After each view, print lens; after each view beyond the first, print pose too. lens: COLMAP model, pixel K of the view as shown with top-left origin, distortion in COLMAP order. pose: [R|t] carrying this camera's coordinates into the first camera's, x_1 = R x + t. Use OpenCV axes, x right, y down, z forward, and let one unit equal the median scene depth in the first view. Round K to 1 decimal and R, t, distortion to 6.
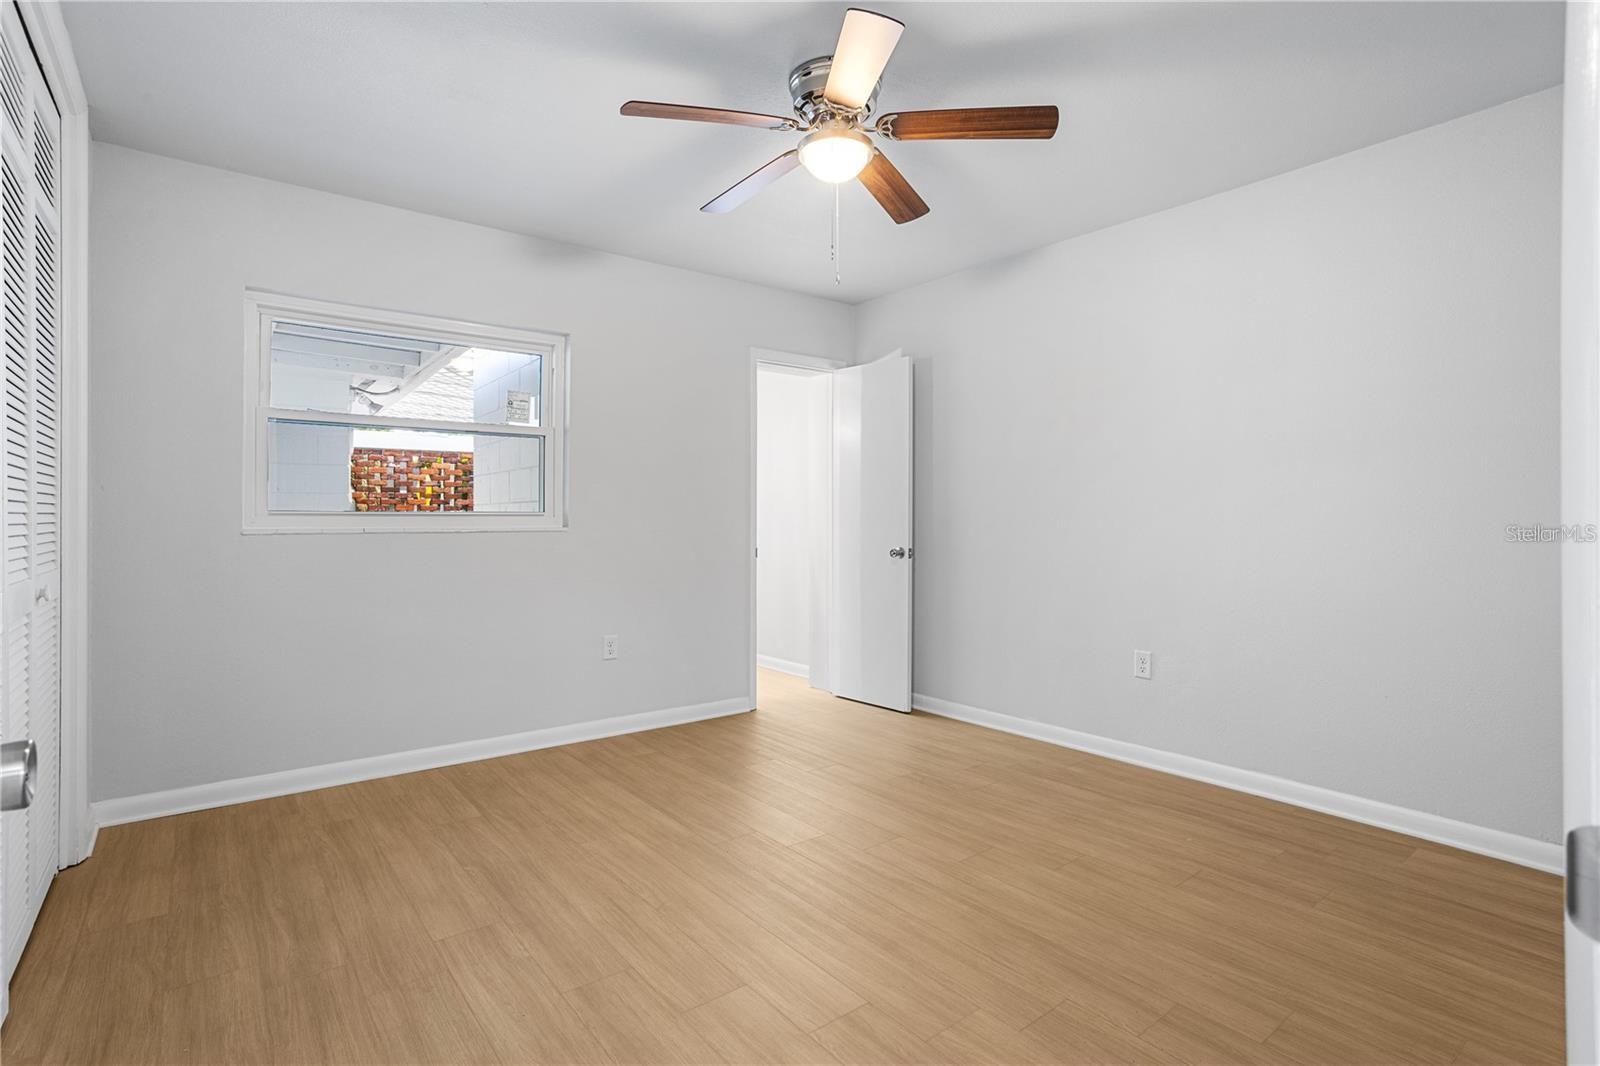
lens RADIAL K [[770.8, 0, 800.0], [0, 770.8, 533.0], [0, 0, 1]] dist [0.000028, -0.000004]
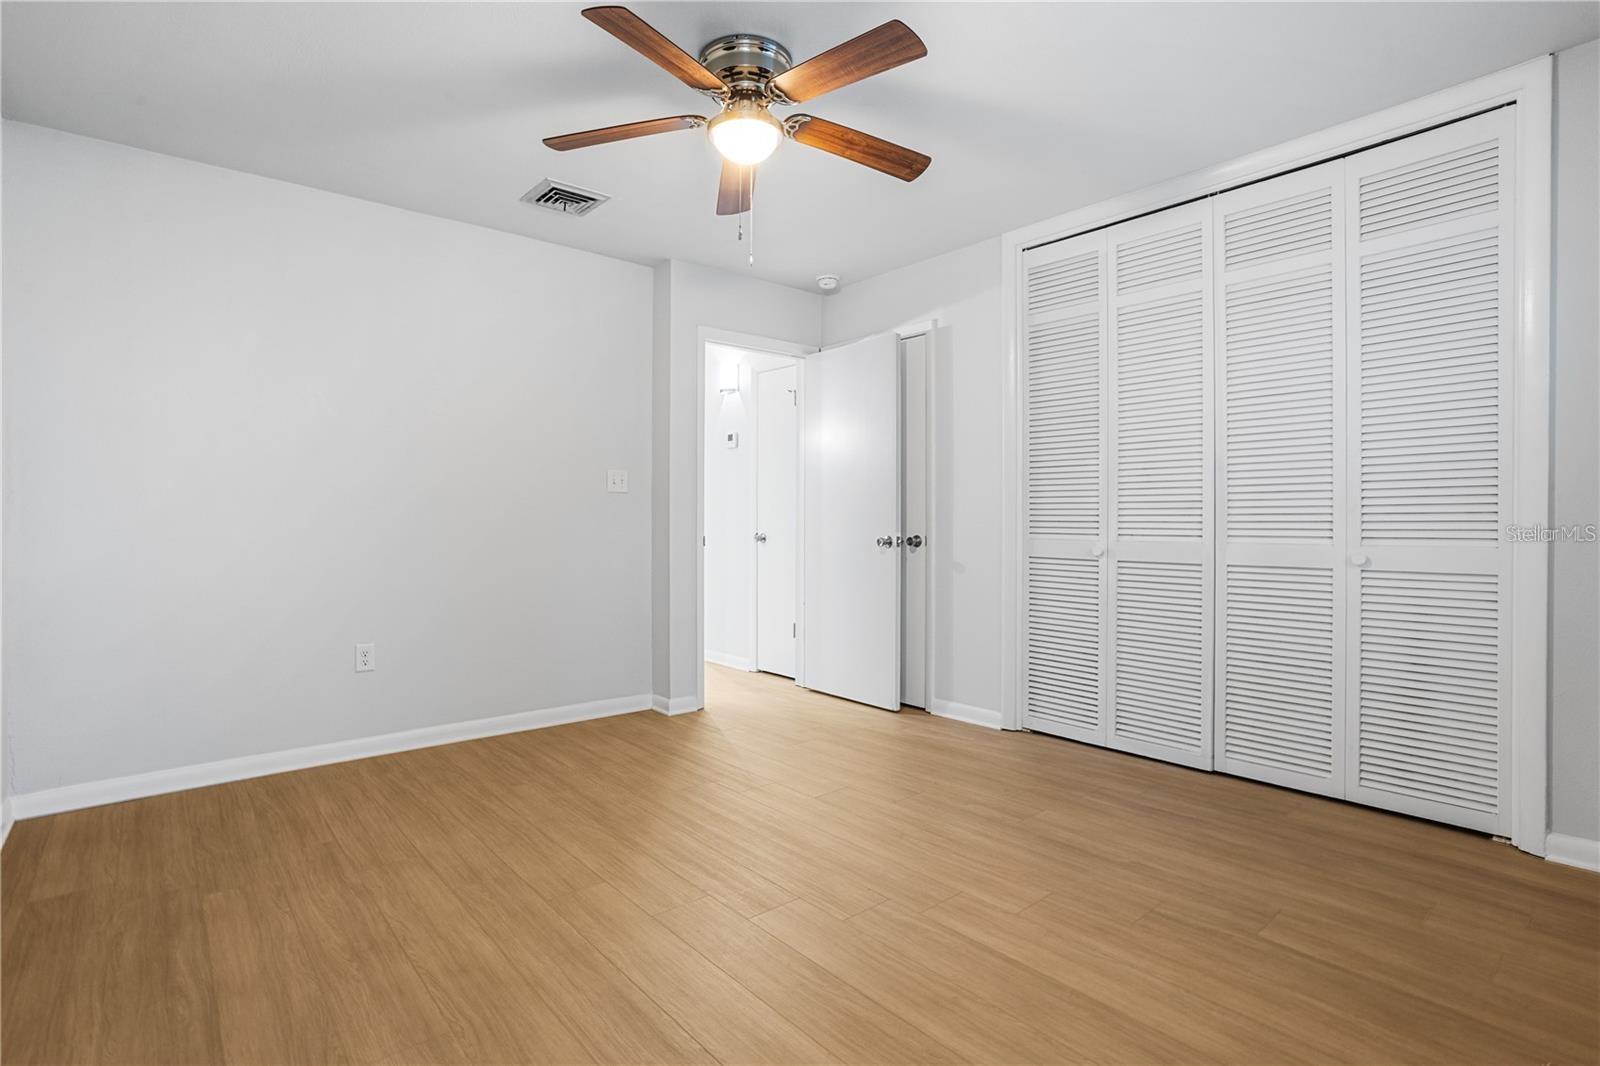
lens RADIAL K [[804.0, 0, 800.0], [0, 804.0, 533.0], [0, 0, 1]] dist [-0.000075, 0.000001]
pose [[-0.999202, 0.003287, -0.039800, 0.016334], [0.001849, 0.999346, 0.036114, -0.012585], [0.039893, 0.036011, -0.998555, 1.943877]]
